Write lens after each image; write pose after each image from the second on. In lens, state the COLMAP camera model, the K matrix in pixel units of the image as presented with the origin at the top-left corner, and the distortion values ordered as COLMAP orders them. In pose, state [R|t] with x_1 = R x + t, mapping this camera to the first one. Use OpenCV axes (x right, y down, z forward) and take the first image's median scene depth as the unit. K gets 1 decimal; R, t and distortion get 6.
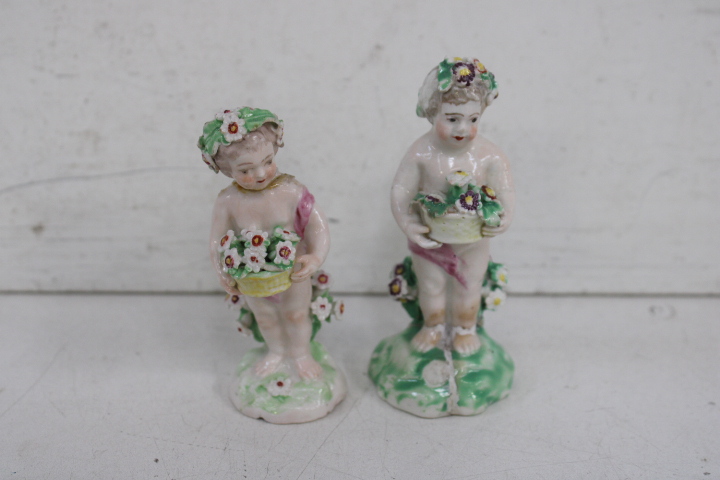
lens RADIAL K [[1128.6, 0, 356.1], [0, 1128.6, 240.8], [0, 0, 1]] dist [-0.018538, 0.049021]
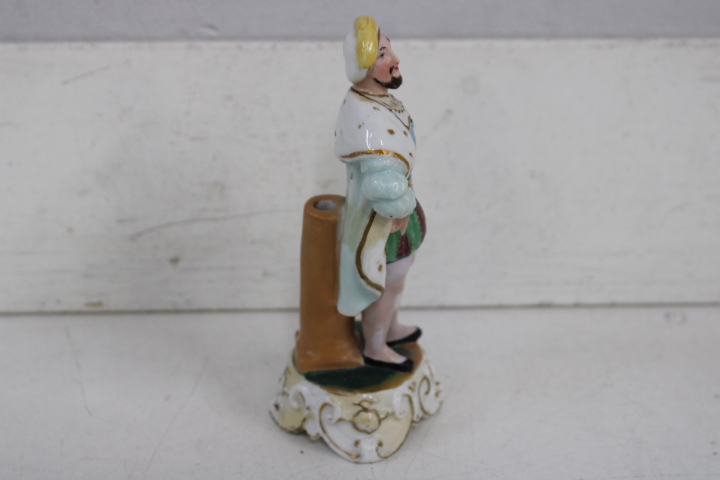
lens RADIAL K [[1164.2, 0, 360.7], [0, 1164.2, 219.9], [0, 0, 1]] dist [-0.040632, 0.160103]
pose [[0.999659, -0.015709, 0.020875, -0.105763], [0.014889, 0.999133, 0.038869, -0.103164], [-0.021468, -0.038545, 0.999026, -0.282470]]
